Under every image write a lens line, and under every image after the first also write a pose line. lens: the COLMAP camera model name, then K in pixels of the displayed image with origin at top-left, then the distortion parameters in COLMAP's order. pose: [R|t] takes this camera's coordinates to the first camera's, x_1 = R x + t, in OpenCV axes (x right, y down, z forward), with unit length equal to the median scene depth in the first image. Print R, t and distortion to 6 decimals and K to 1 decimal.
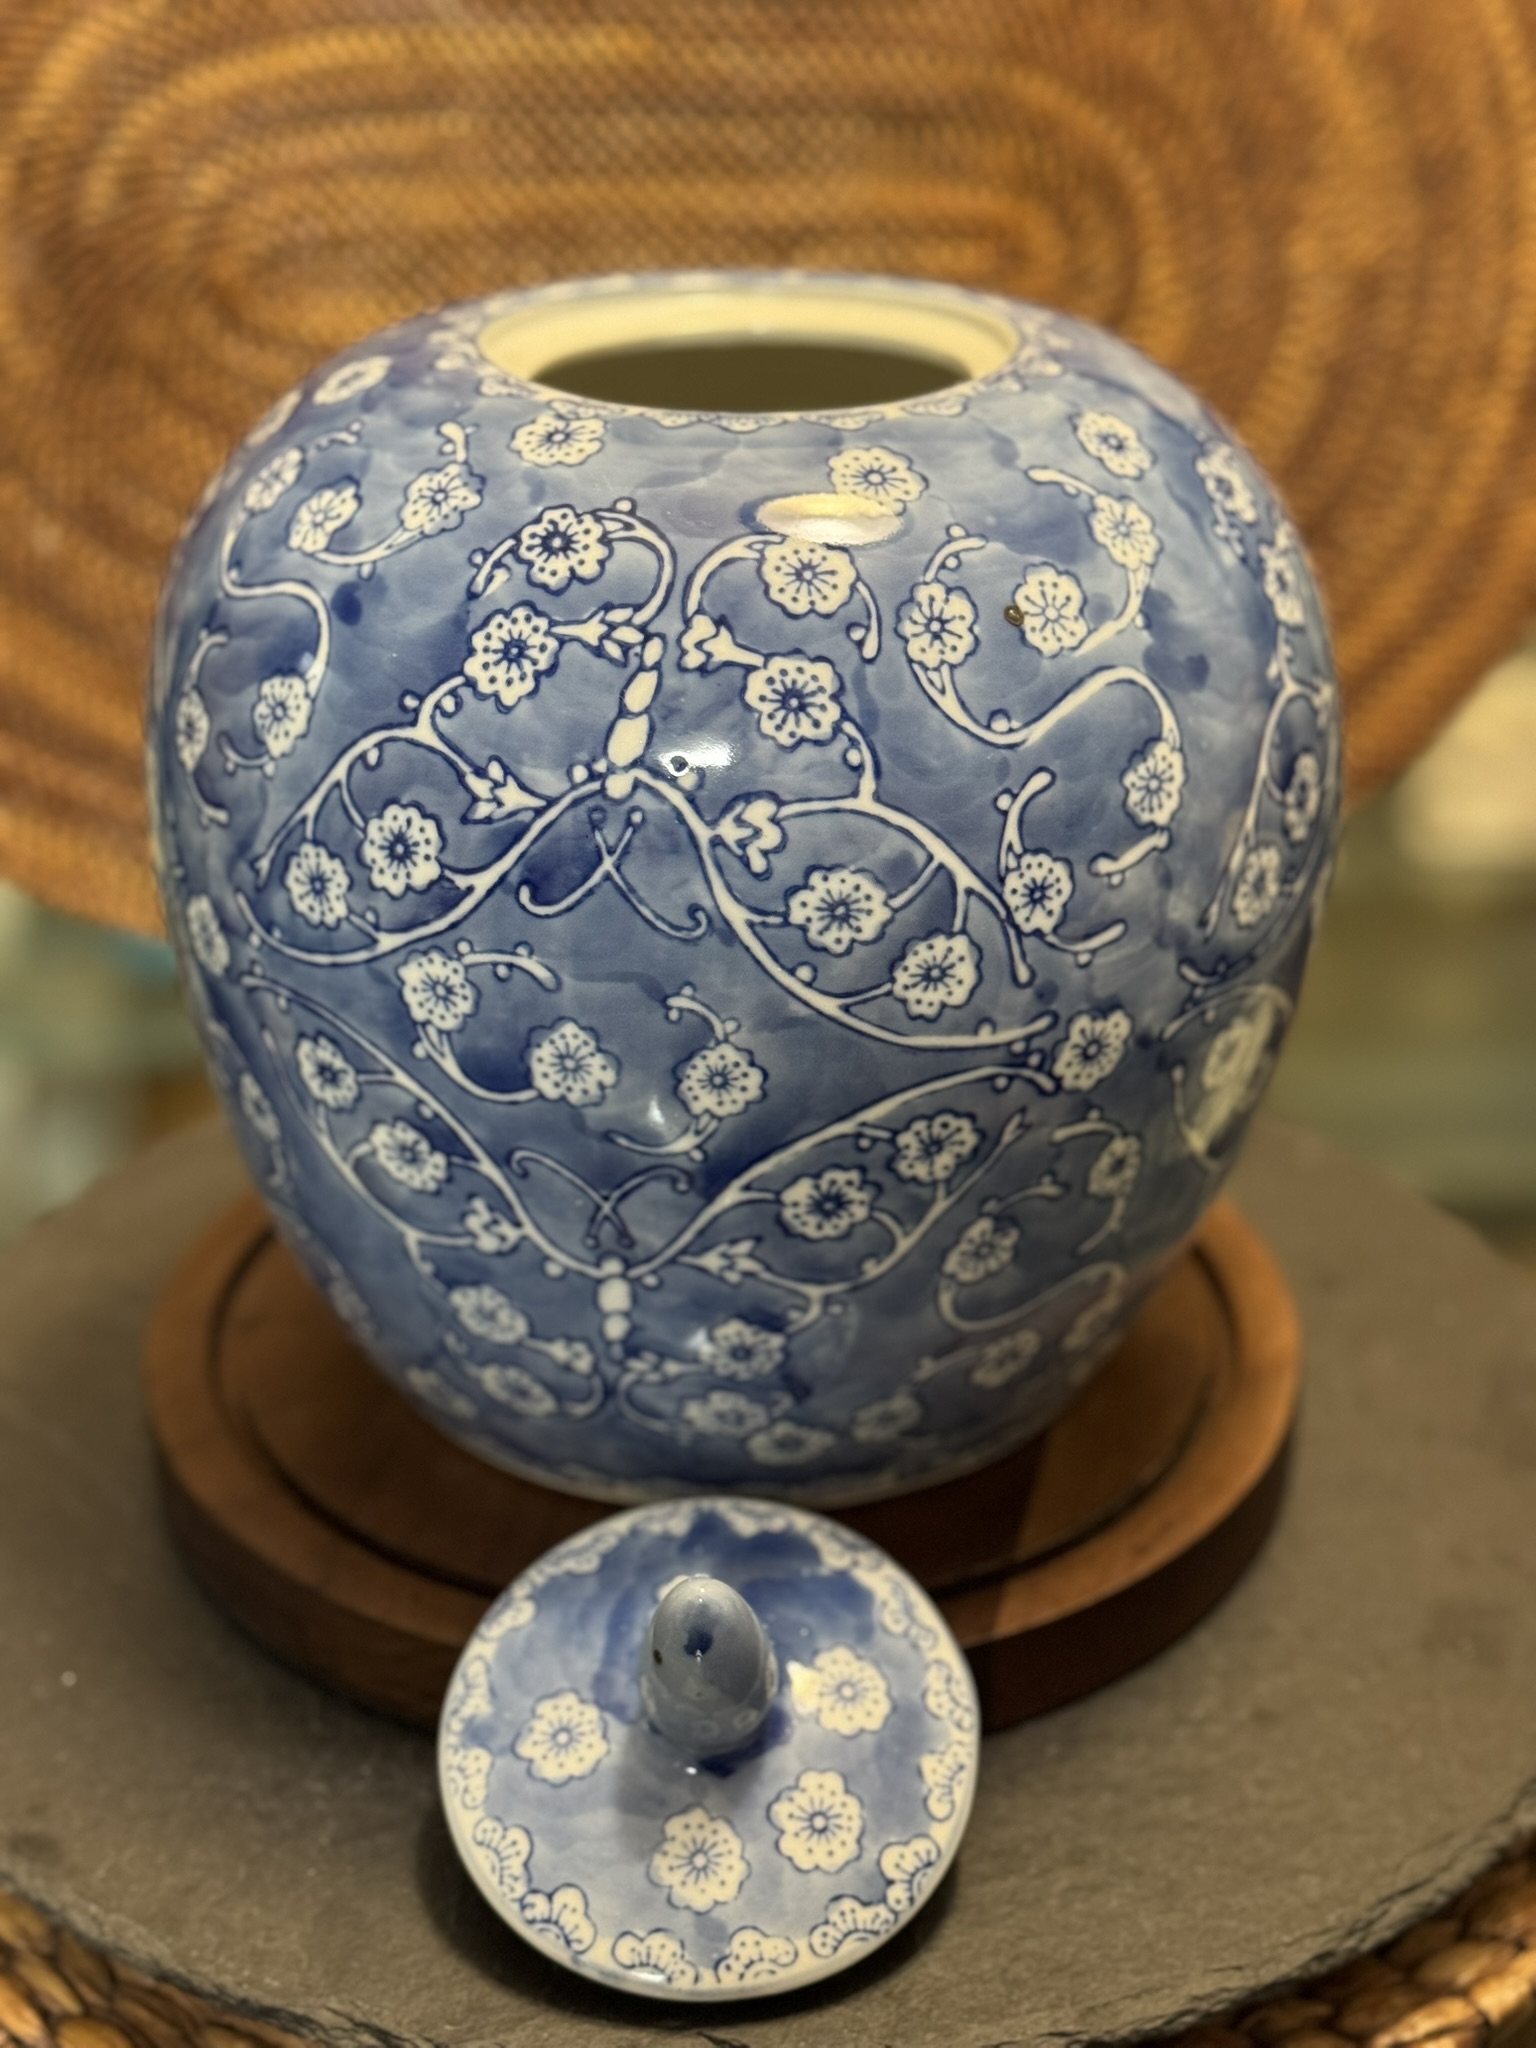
lens RADIAL K [[3018.3, 0, 772.0], [0, 3018.3, 960.8], [0, 0, 1]] dist [0.163574, -0.153278]
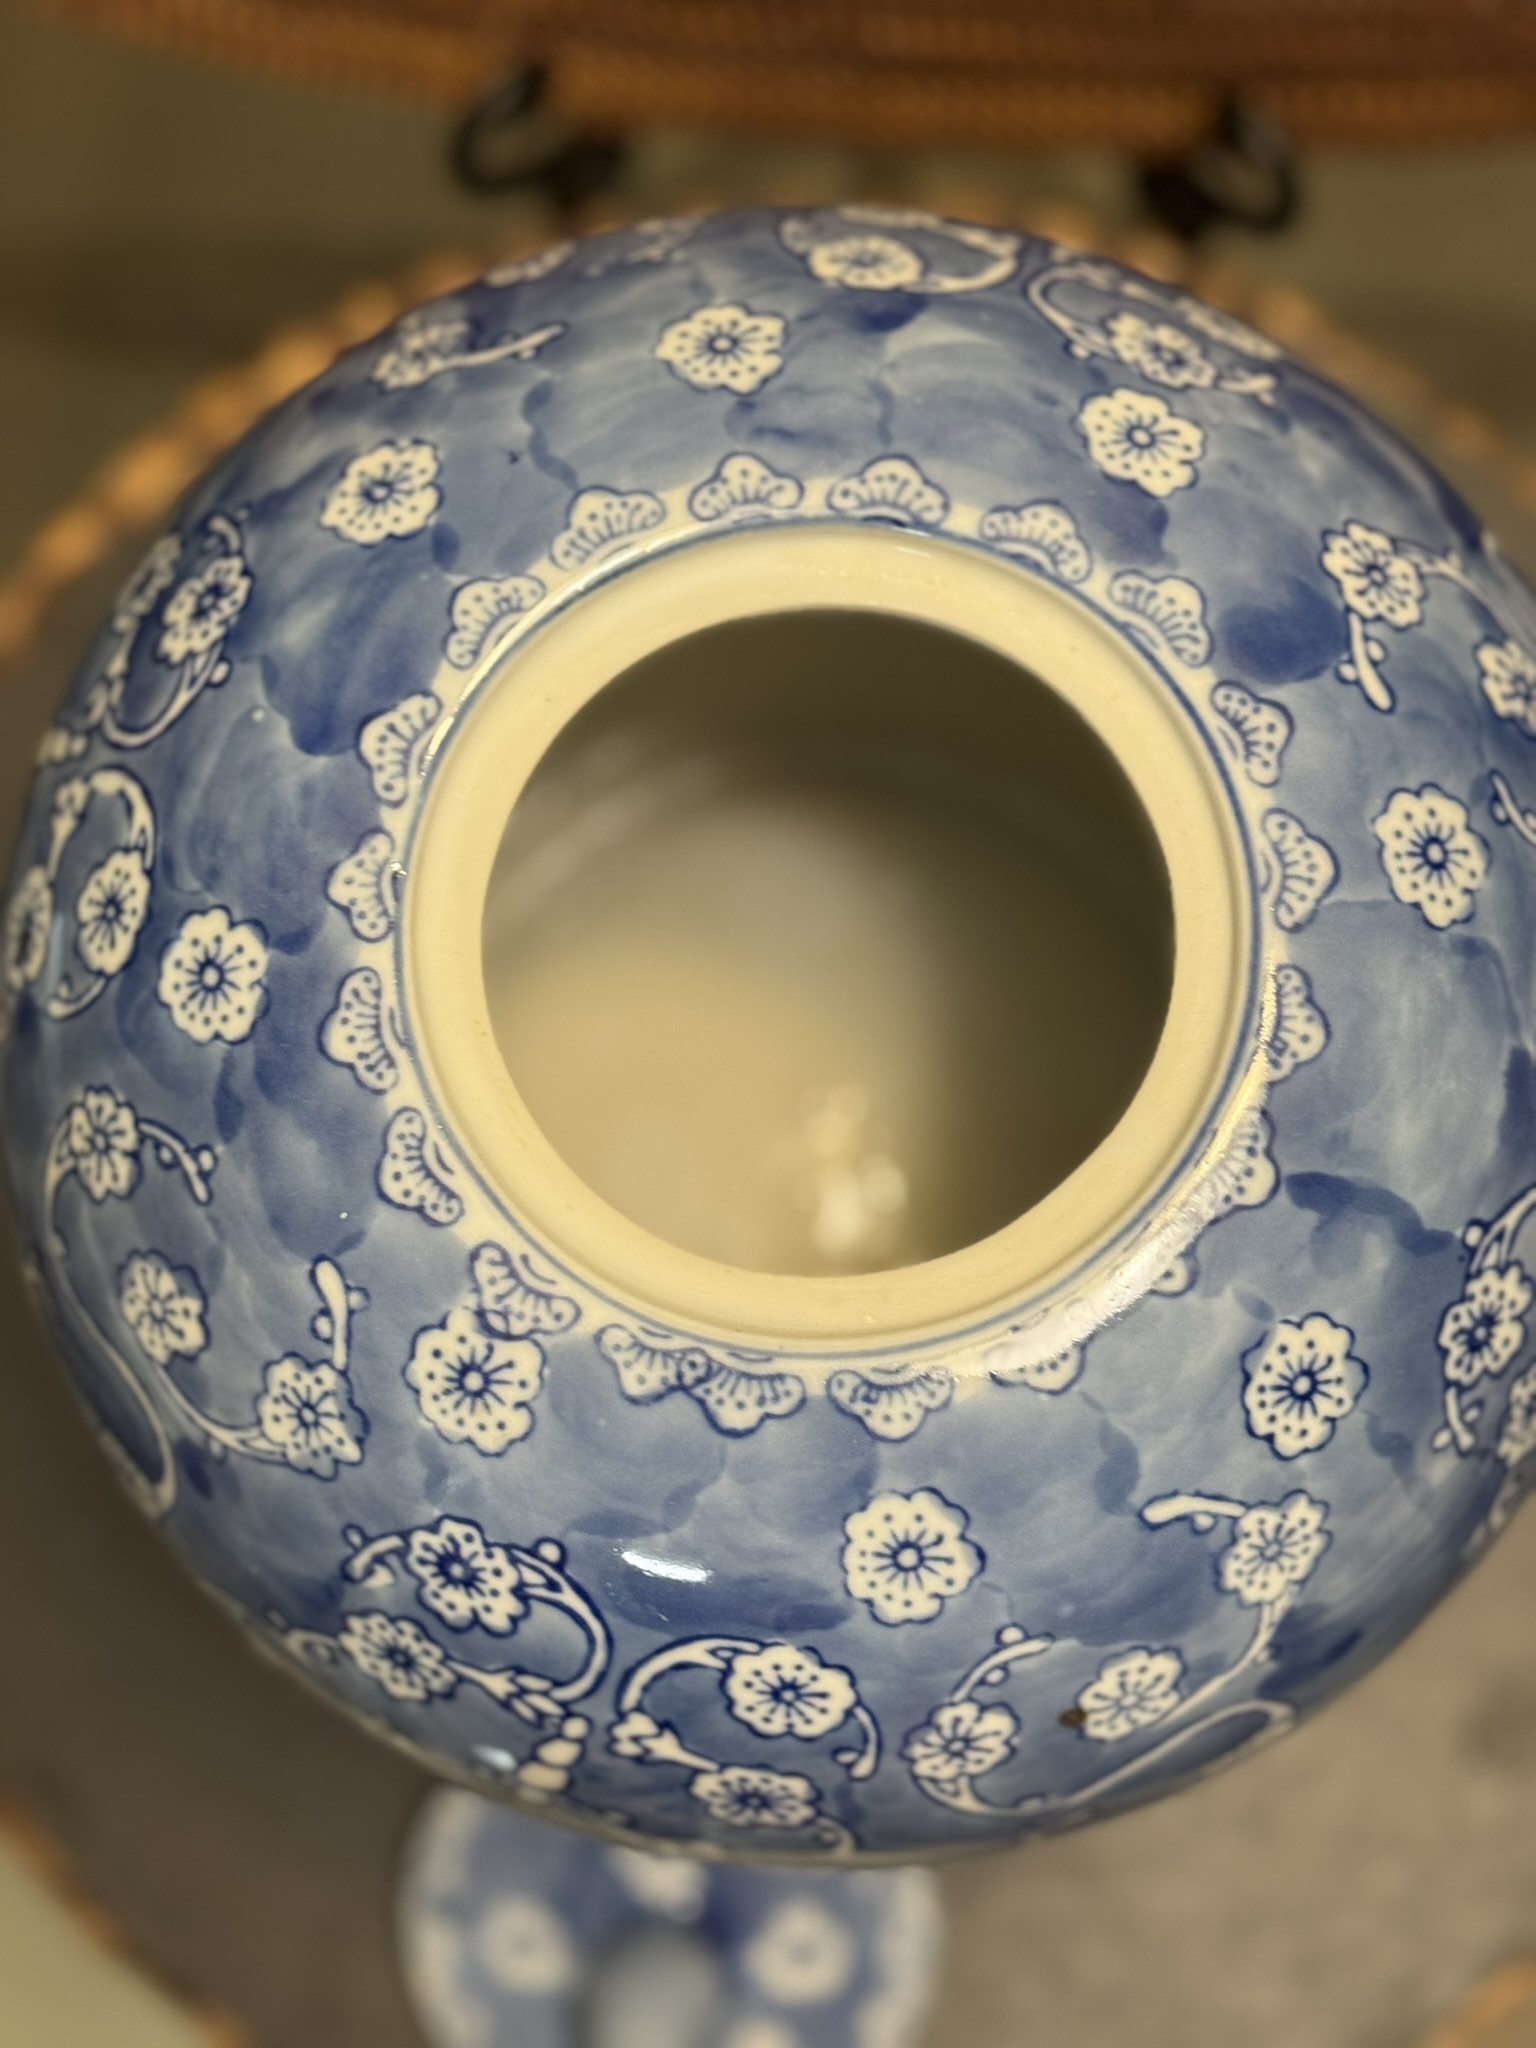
lens RADIAL K [[3018.3, 0, 772.0], [0, 3018.3, 960.8], [0, 0, 1]] dist [0.163574, -0.153278]
pose [[0.985892, 0.157588, -0.056421, 0.021147], [-0.046862, 0.583463, 0.810787, -0.815975], [0.160690, -0.796704, 0.582616, 0.706069]]
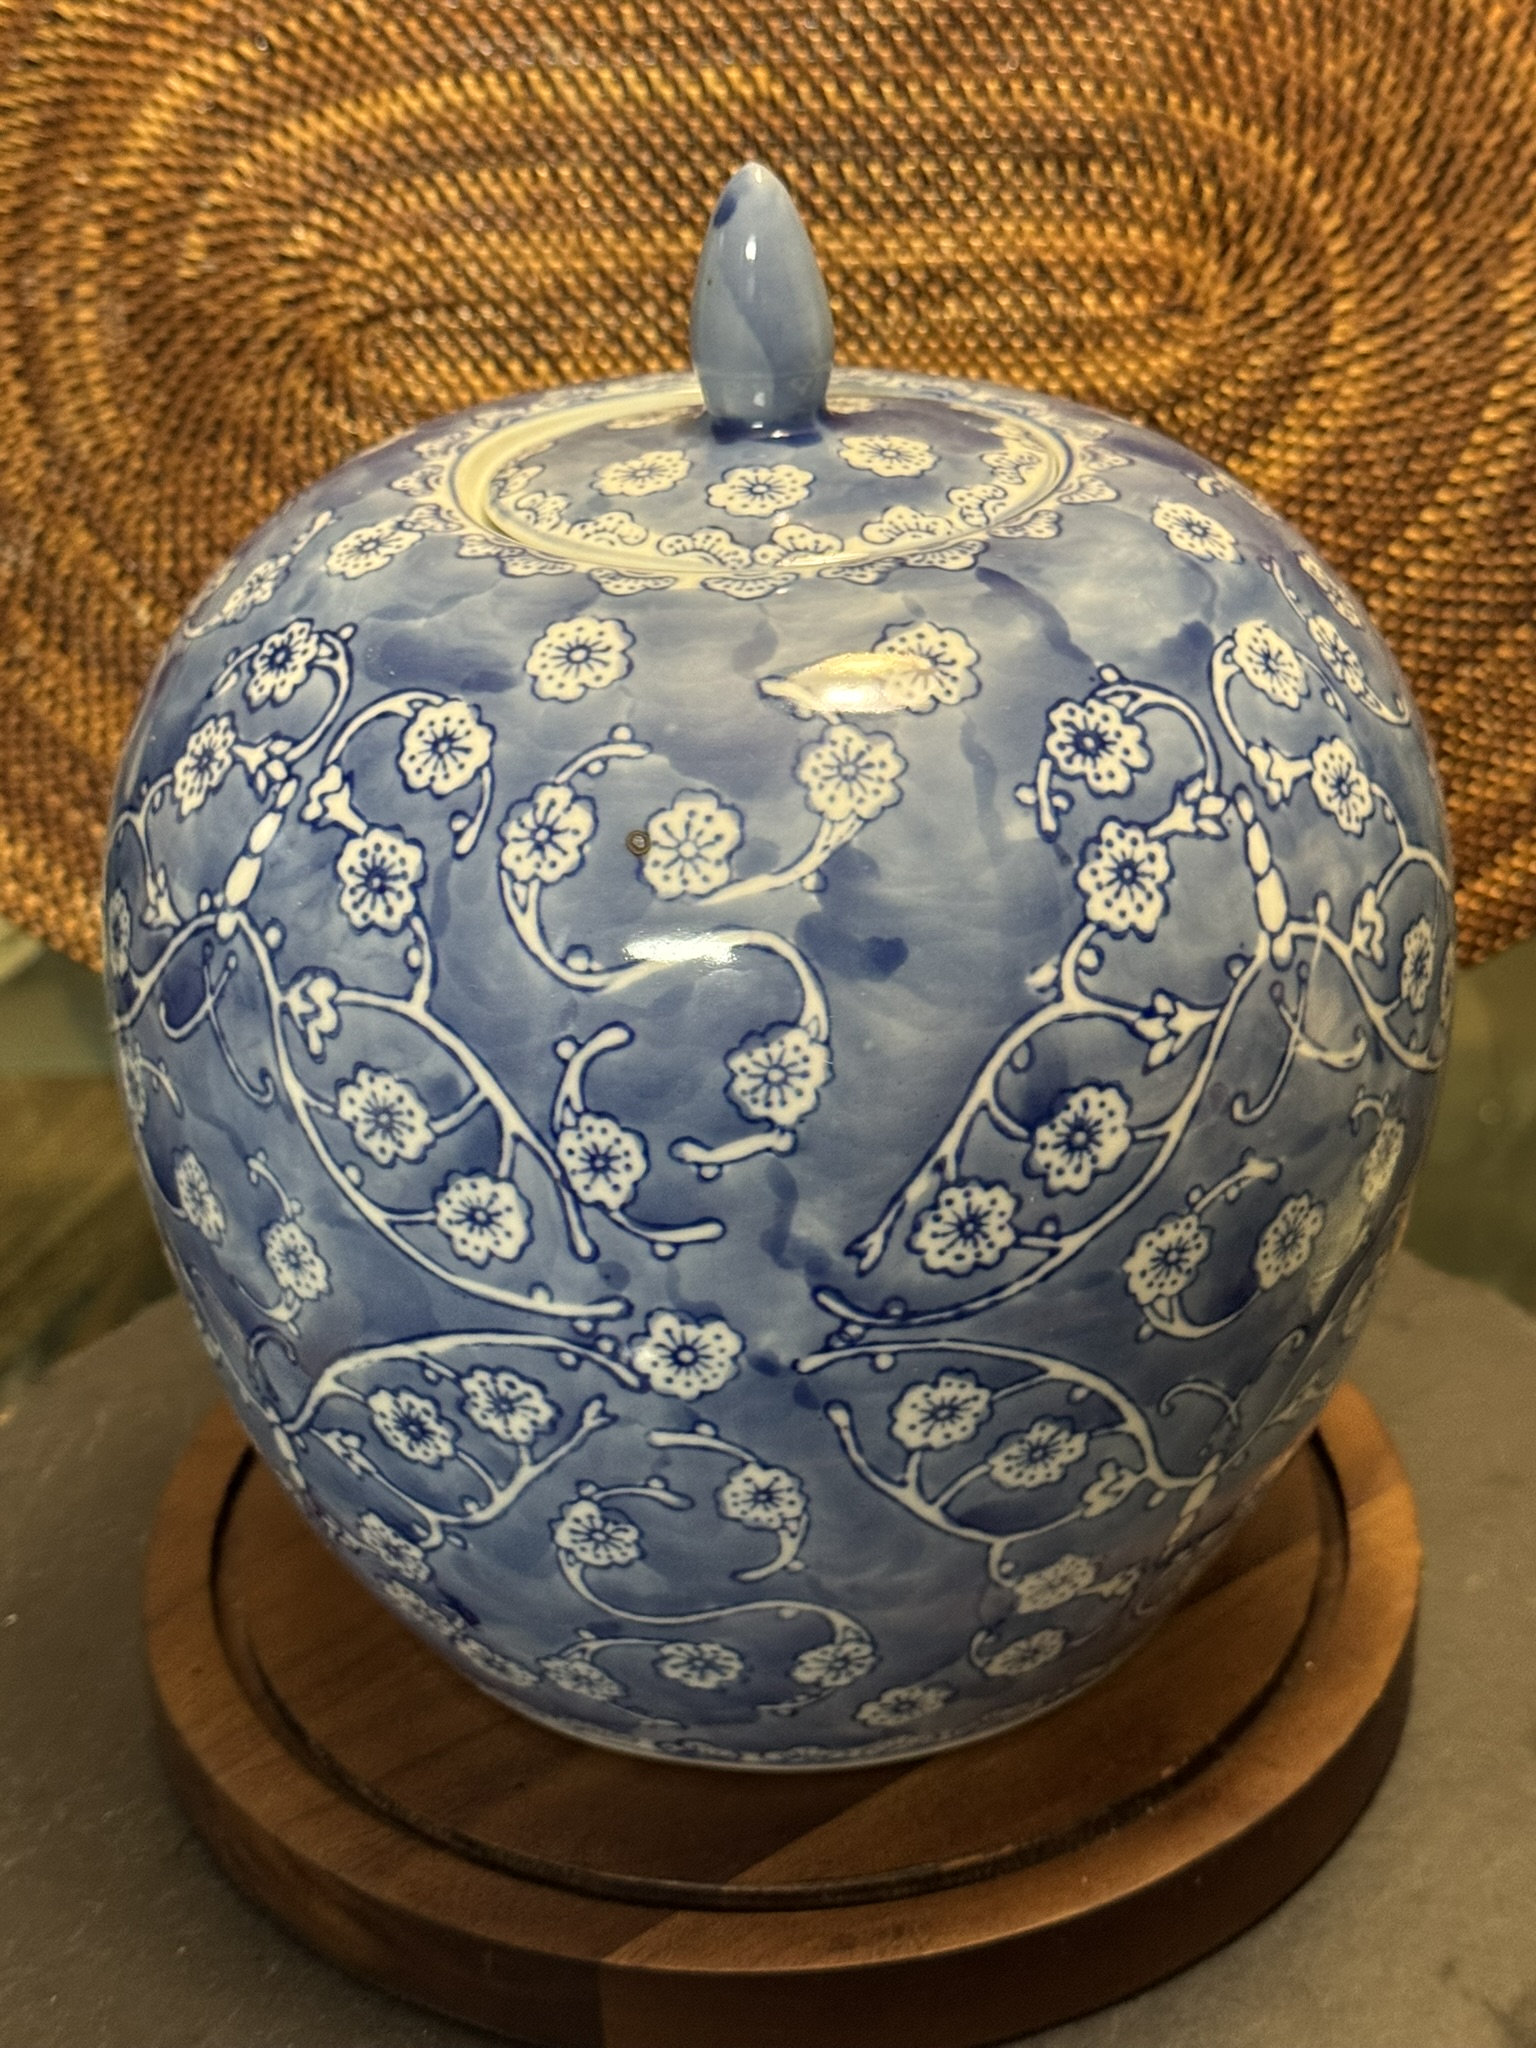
lens RADIAL K [[3018.3, 0, 772.0], [0, 3018.3, 960.8], [0, 0, 1]] dist [0.163574, -0.153278]
pose [[0.790712, 0.246523, -0.560358, 0.599300], [-0.228242, 0.968054, 0.103816, -0.179595], [0.568050, 0.045809, 0.821718, 0.319573]]
